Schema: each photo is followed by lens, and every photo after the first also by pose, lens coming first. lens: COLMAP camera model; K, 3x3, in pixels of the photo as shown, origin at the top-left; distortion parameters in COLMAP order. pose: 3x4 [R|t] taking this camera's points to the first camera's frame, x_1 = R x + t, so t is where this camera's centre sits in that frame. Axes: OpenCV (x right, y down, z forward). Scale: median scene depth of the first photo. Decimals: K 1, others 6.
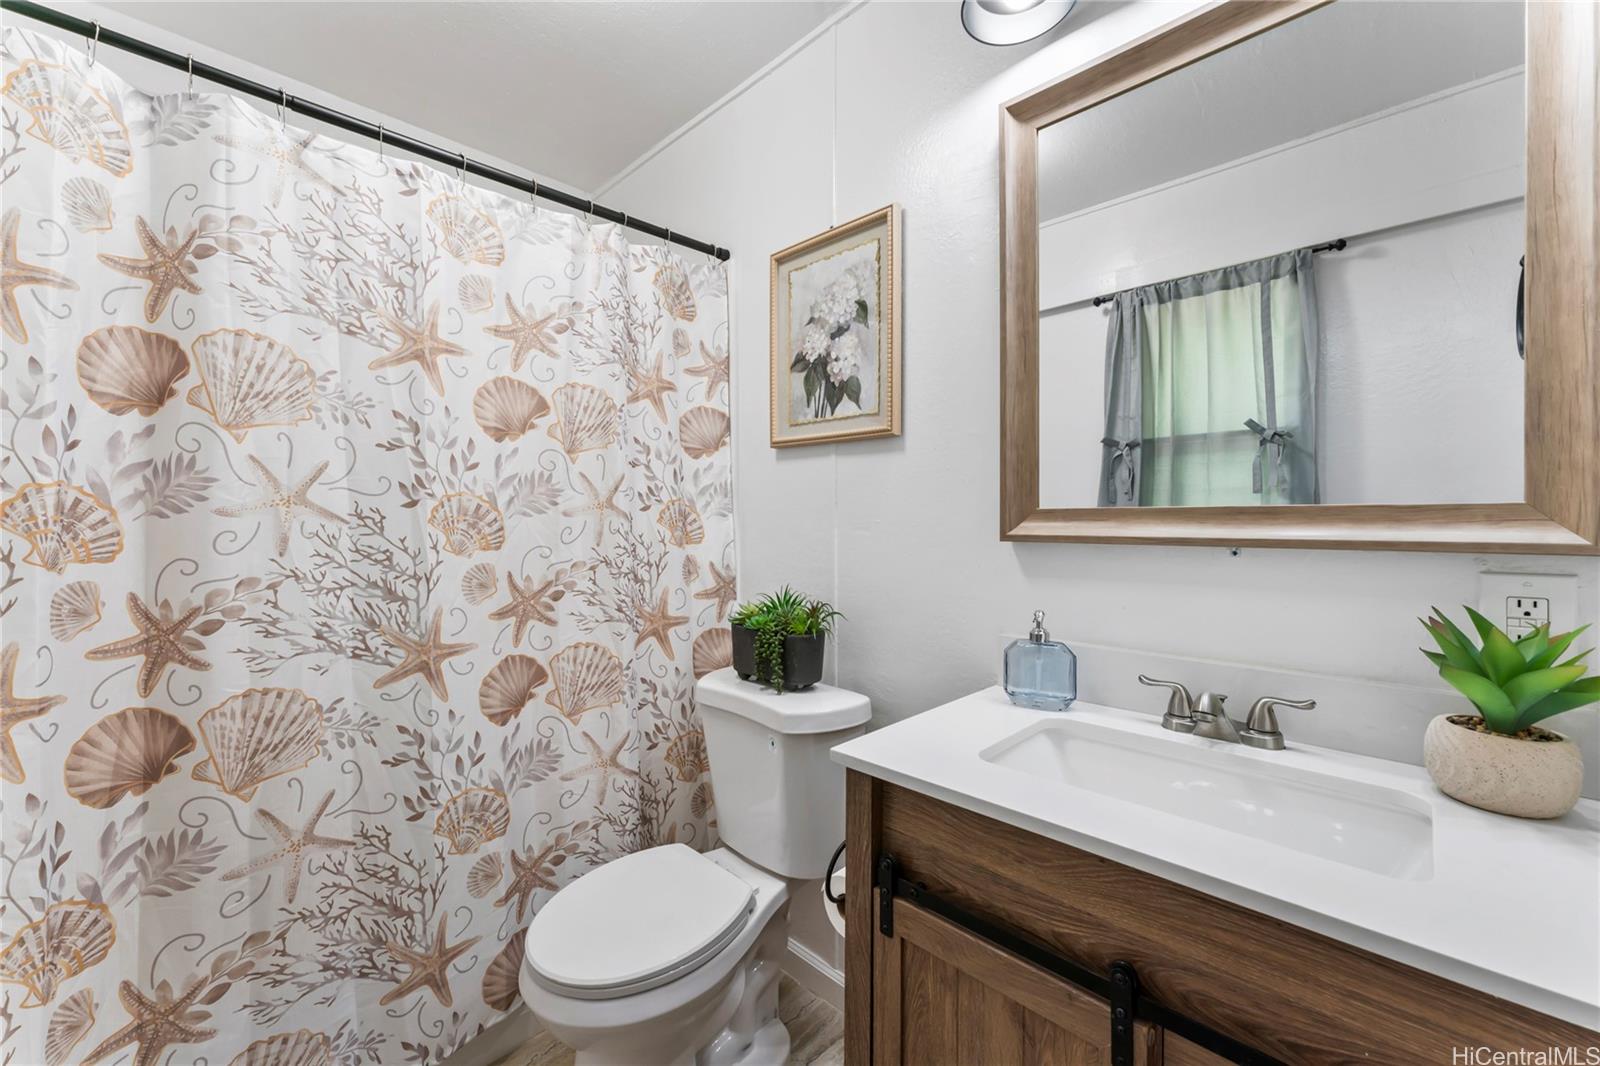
lens RADIAL K [[650.7, 0, 794.3], [0, 650.7, 529.3], [0, 0, 1]] dist [-0.003351, -0.000167]
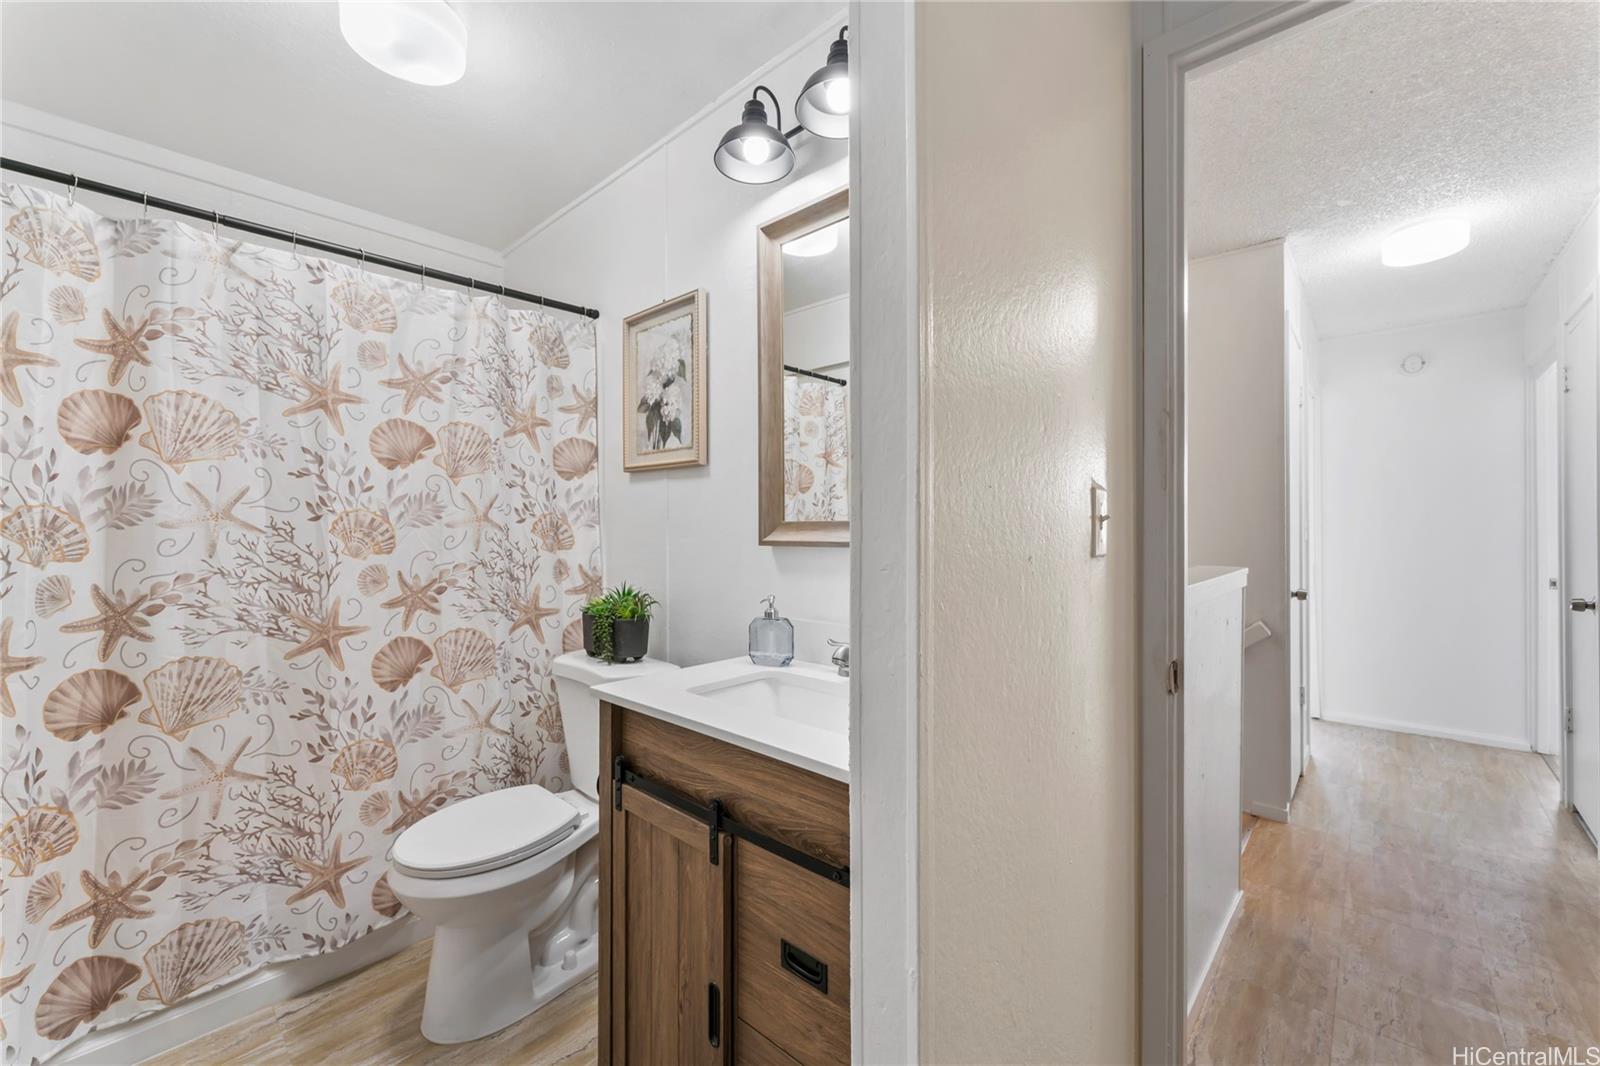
lens RADIAL K [[650.7, 0, 793.5], [0, 650.7, 527.7], [0, 0, 1]] dist [-0.003351, -0.000167]
pose [[0.999421, -0.001660, 0.033989, 0.350988], [0.002271, 0.999836, -0.017944, 0.005883], [-0.033953, 0.018011, 0.999261, -0.362889]]
